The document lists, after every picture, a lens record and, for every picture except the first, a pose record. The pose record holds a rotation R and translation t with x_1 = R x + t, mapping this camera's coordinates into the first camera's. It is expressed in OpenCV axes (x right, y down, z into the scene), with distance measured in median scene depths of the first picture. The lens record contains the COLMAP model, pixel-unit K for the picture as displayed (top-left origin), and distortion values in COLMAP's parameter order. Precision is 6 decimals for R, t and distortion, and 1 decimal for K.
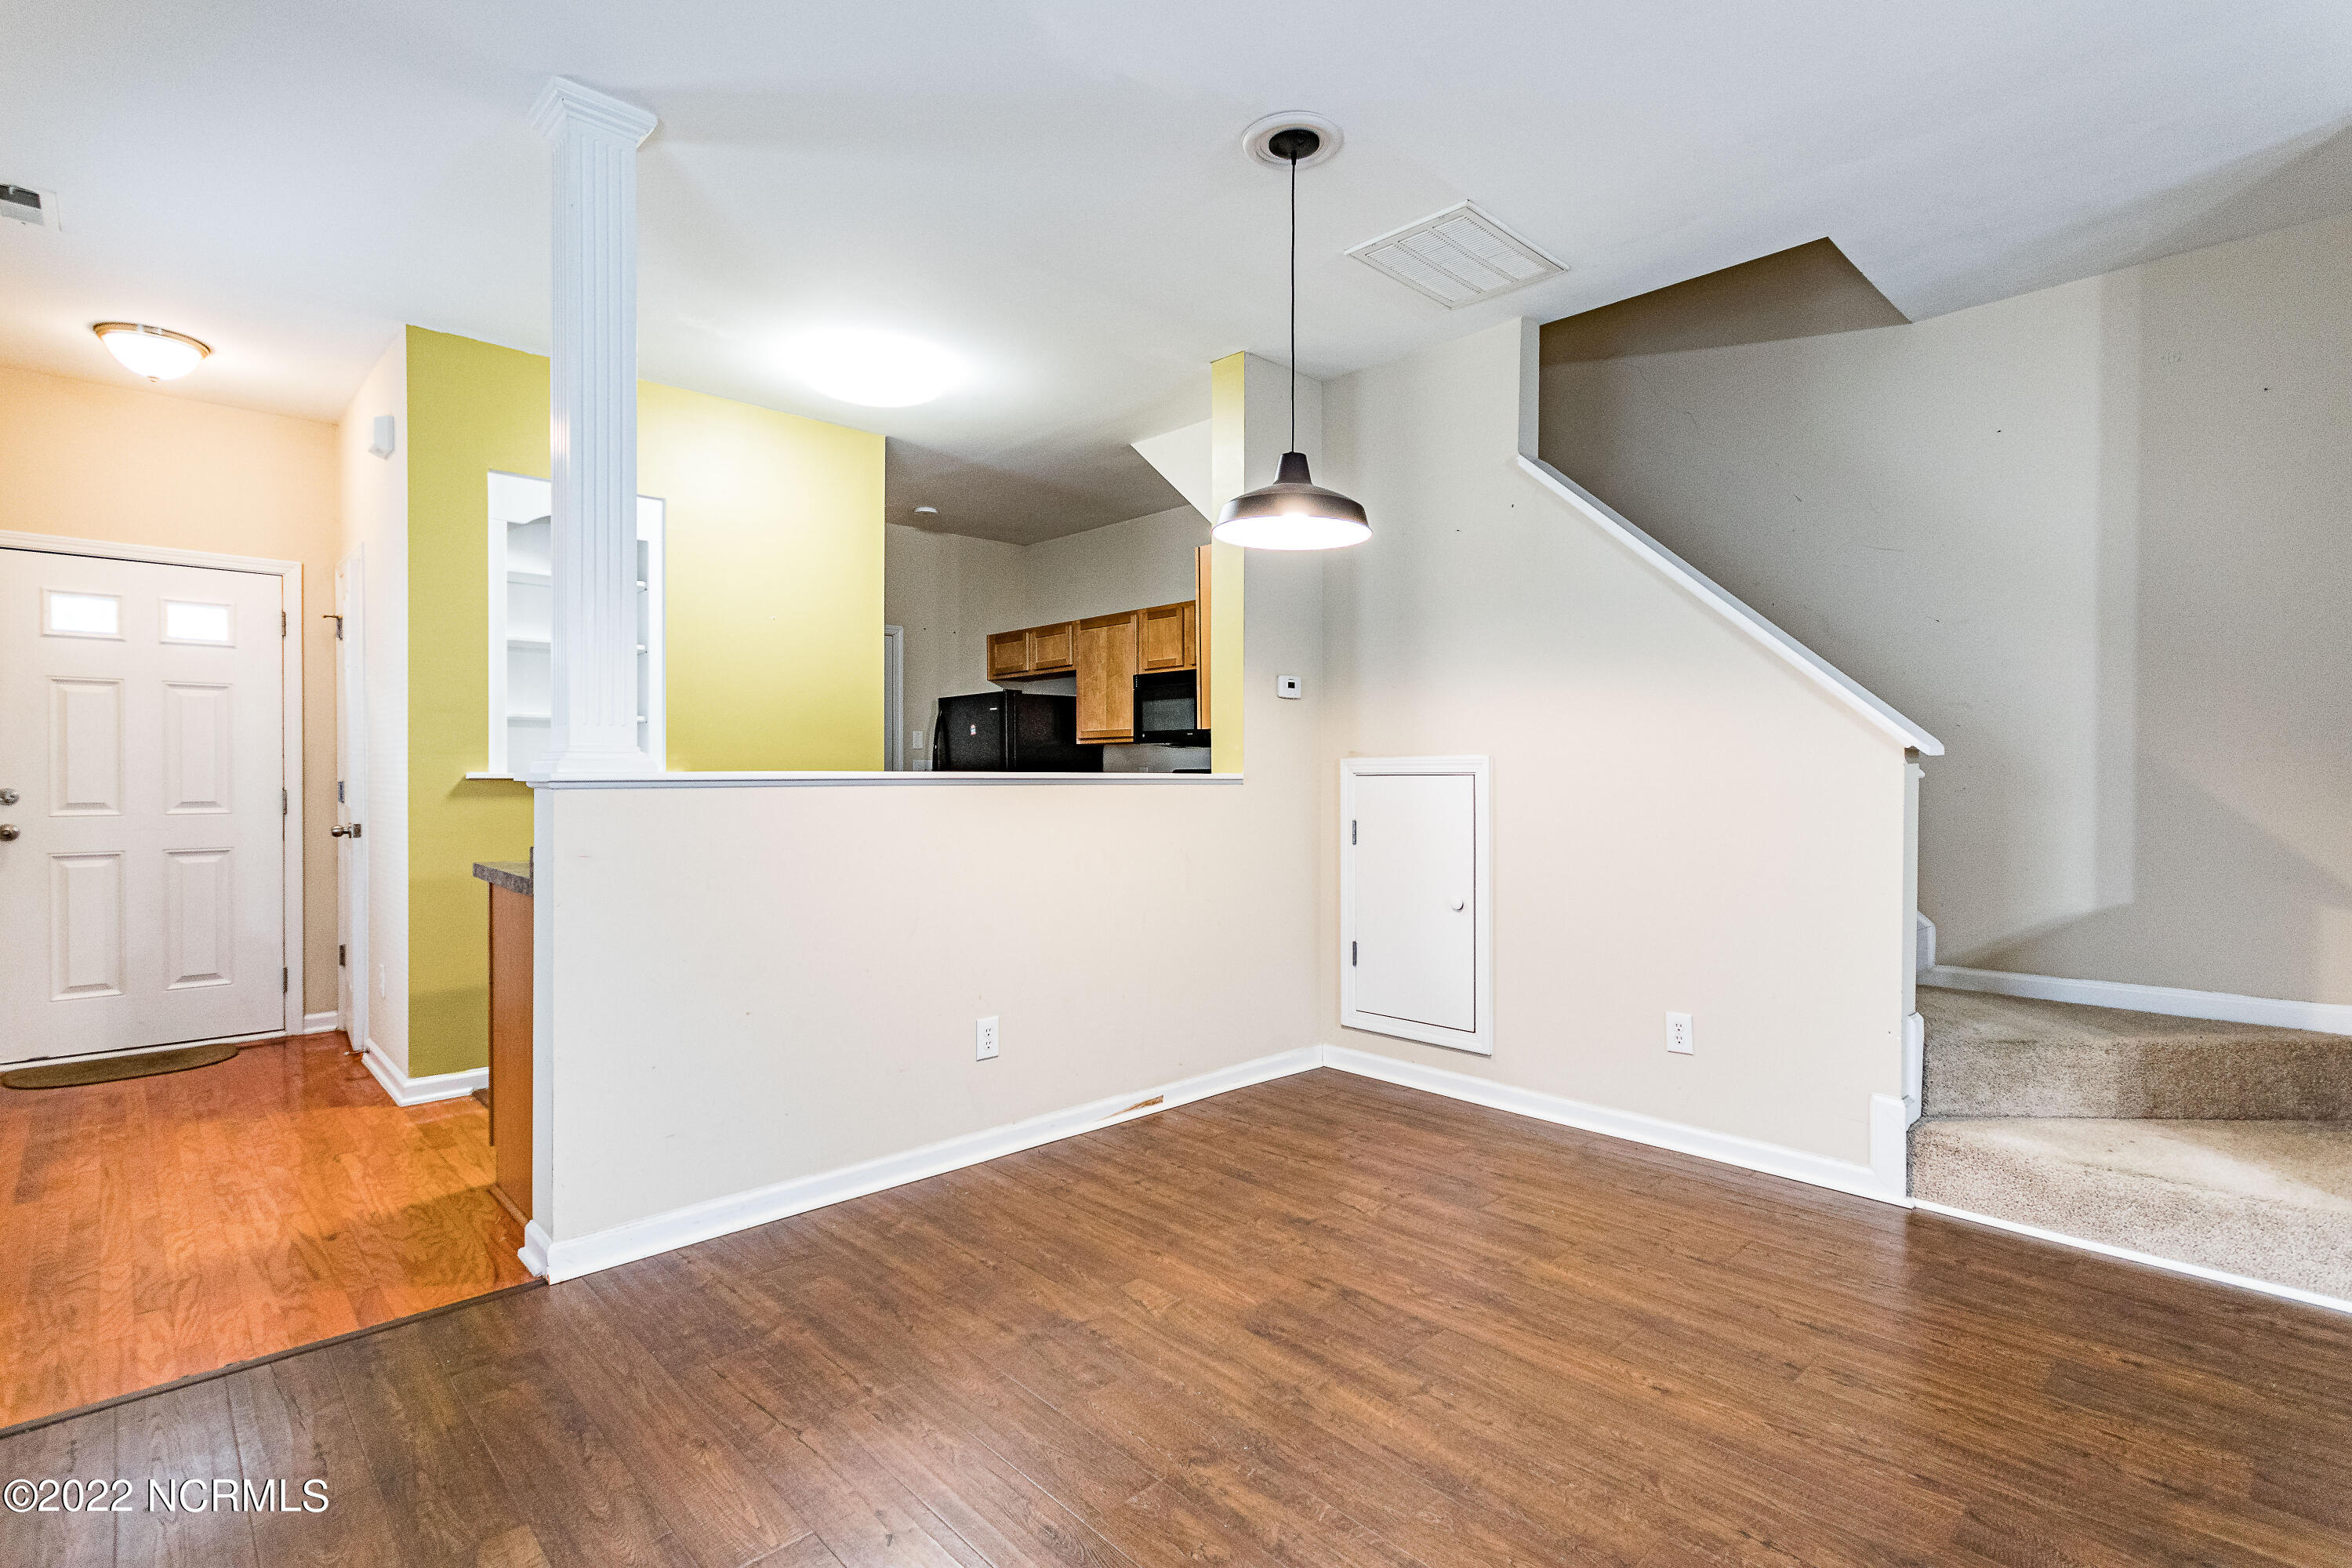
lens RADIAL K [[1080.8, 0, 1166.6], [0, 1080.8, 786.1], [0, 0, 1]] dist [0.002512, -0.000631]
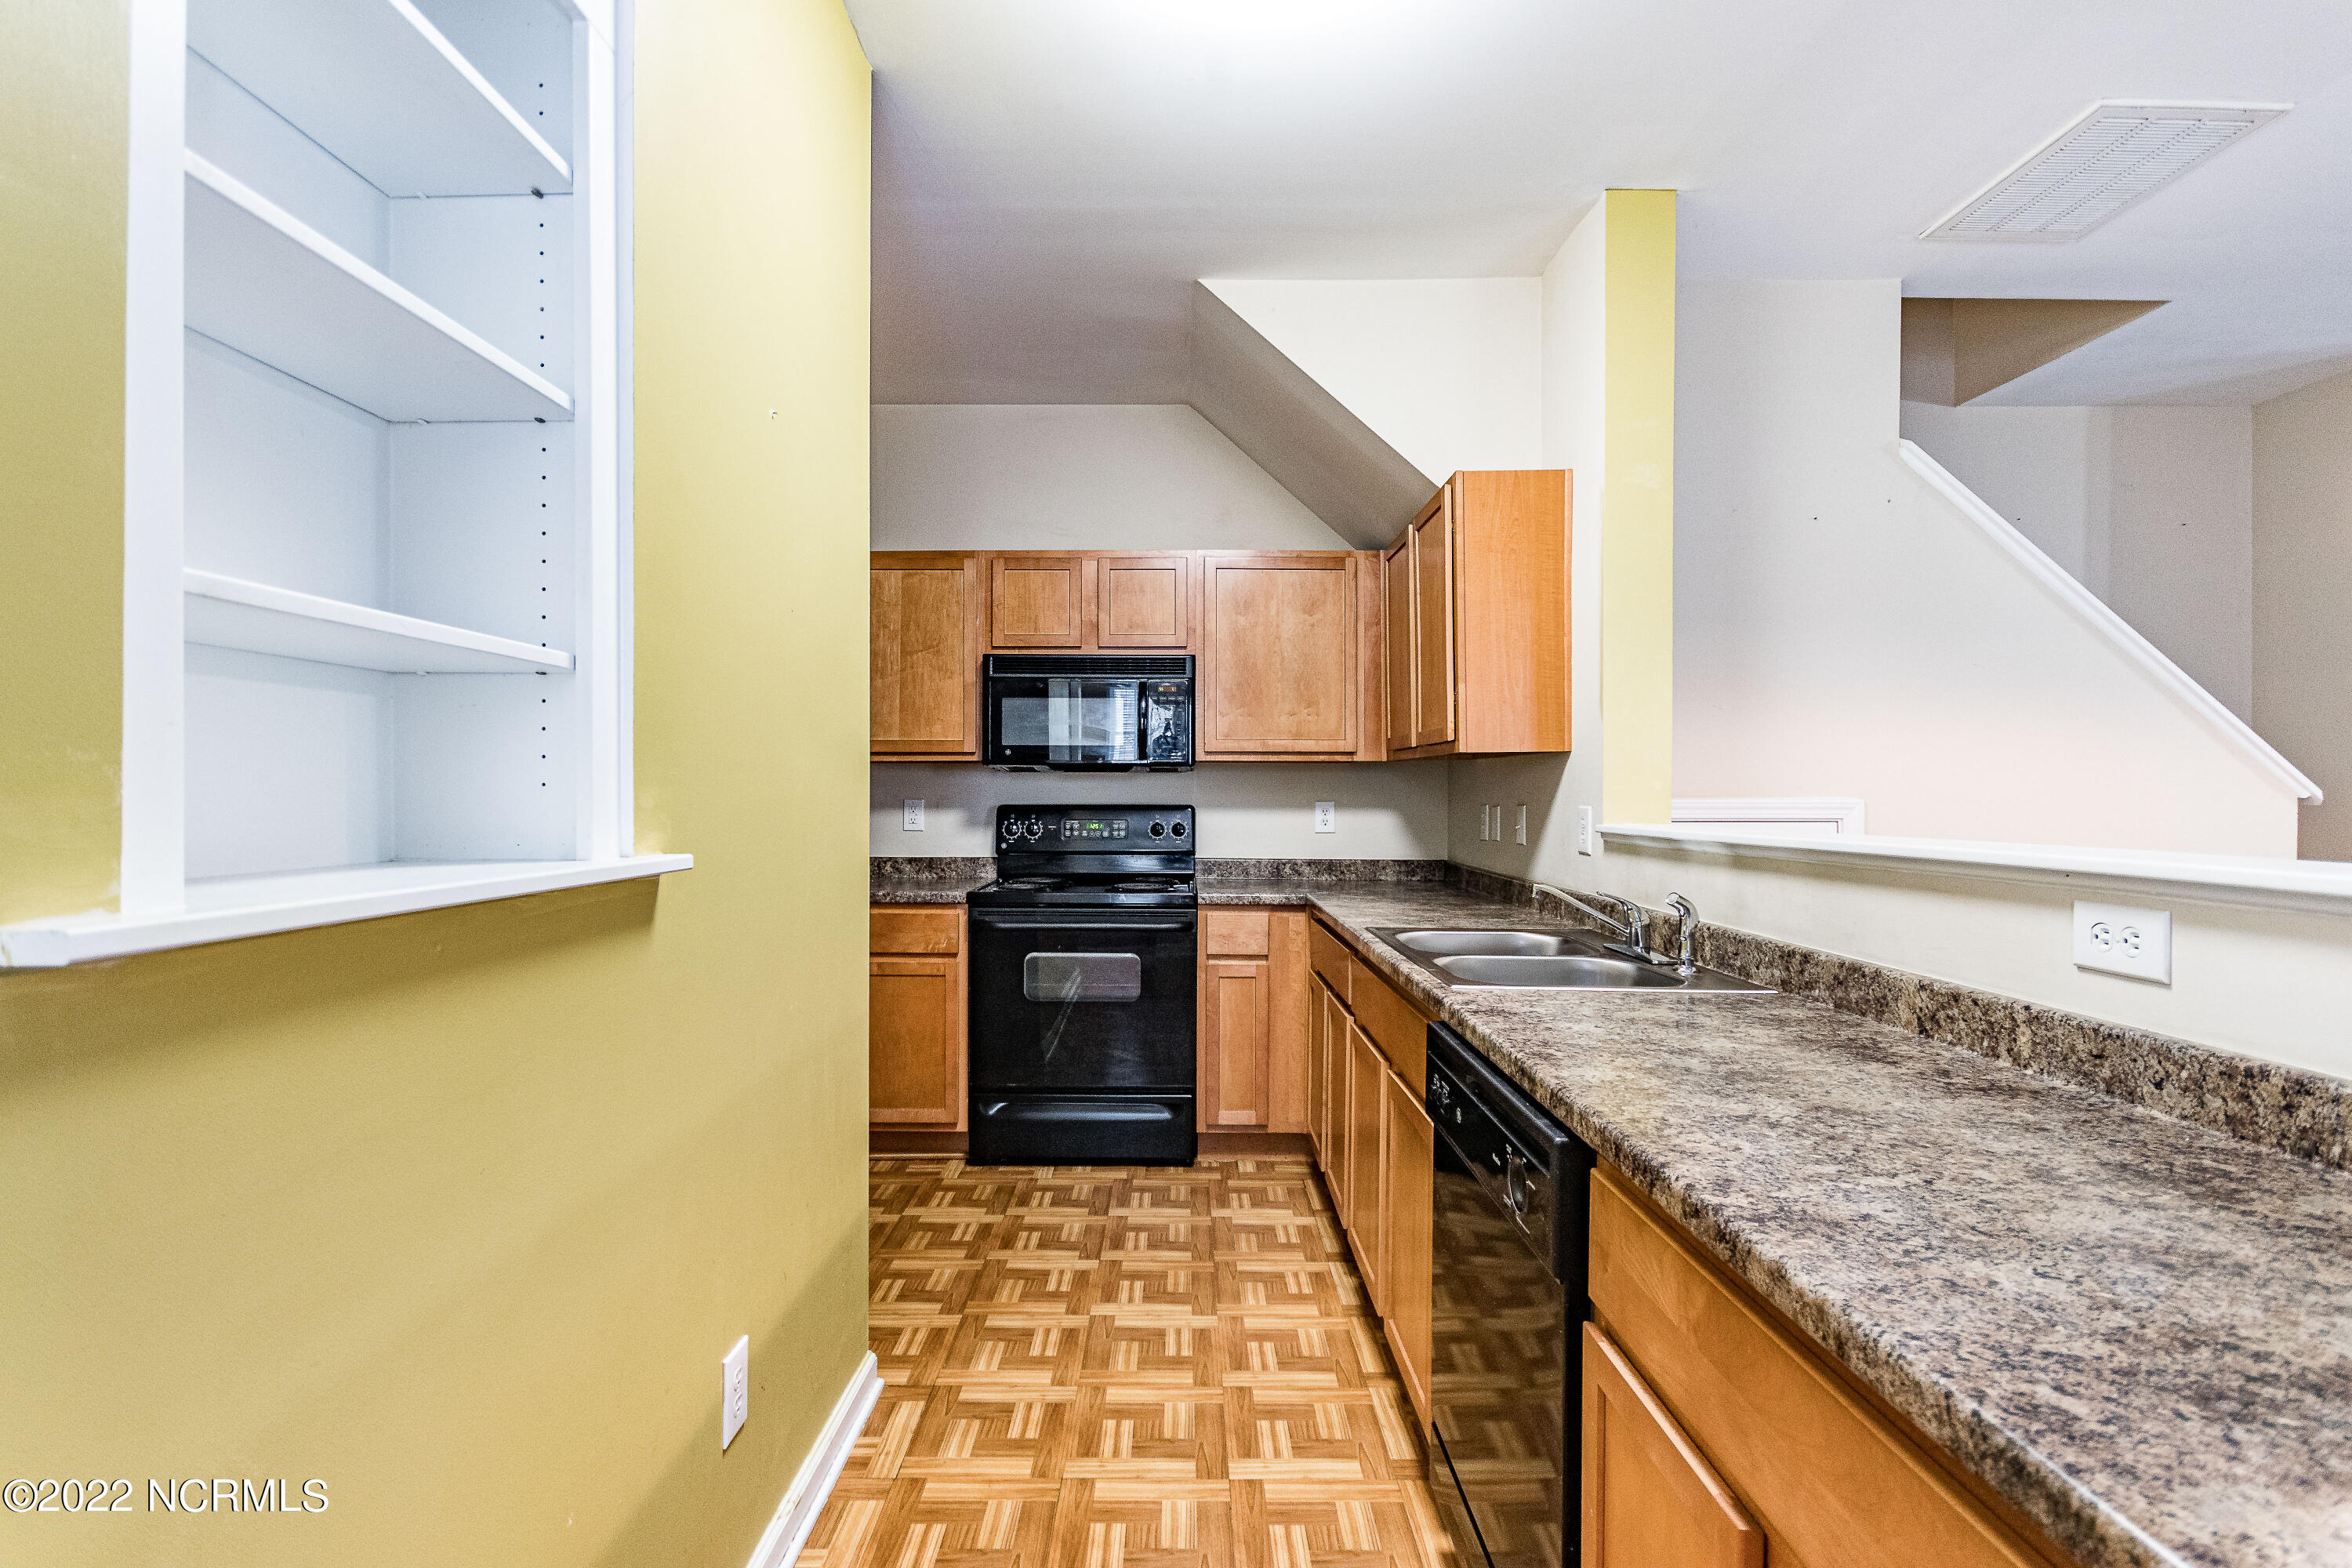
lens RADIAL K [[1080.8, 0, 1178.3], [0, 1080.8, 787.8], [0, 0, 1]] dist [0.002512, -0.000631]
pose [[0.684634, 0.001441, 0.728886, -0.594687], [0.010876, 0.999867, -0.012192, -0.026570], [-0.728806, 0.016275, 0.684527, 0.732969]]
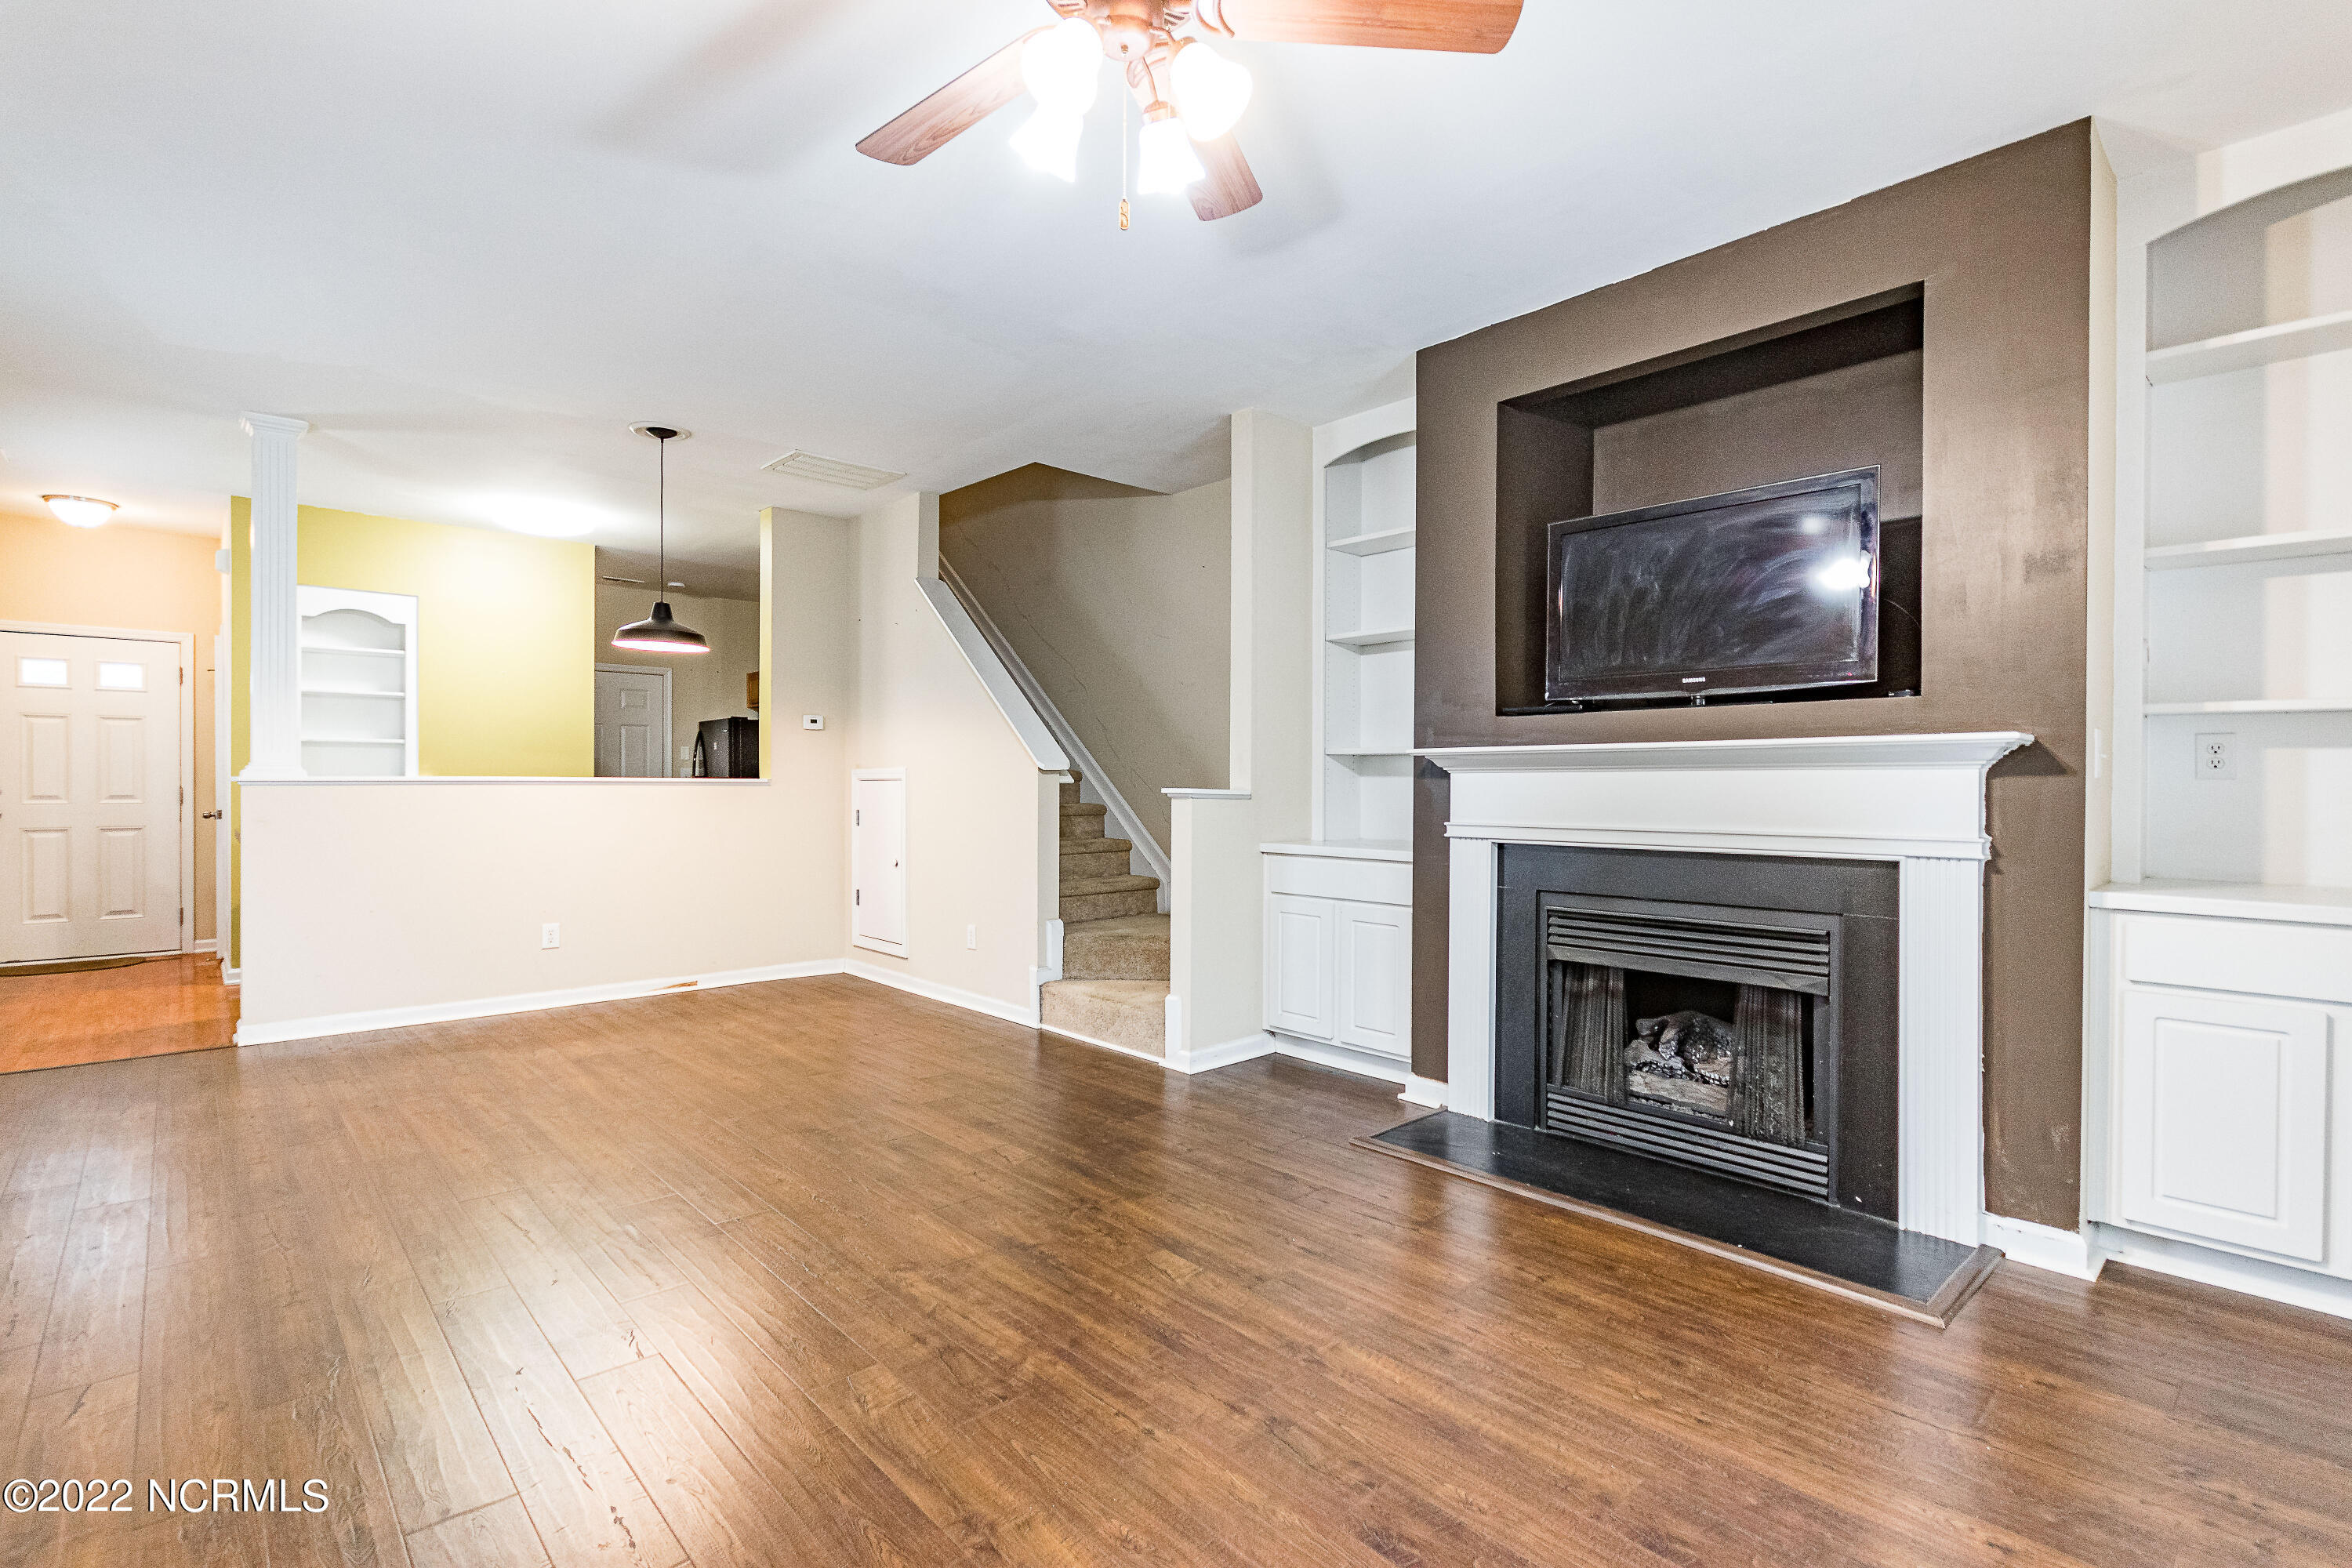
lens RADIAL K [[1080.8, 0, 1179.7], [0, 1080.8, 788.7], [0, 0, 1]] dist [0.002512, -0.000631]
pose [[0.999816, 0.003352, -0.018892, 0.654696], [-0.003341, 0.999994, 0.000617, -0.000794], [0.018894, -0.000553, 0.999821, -0.515599]]
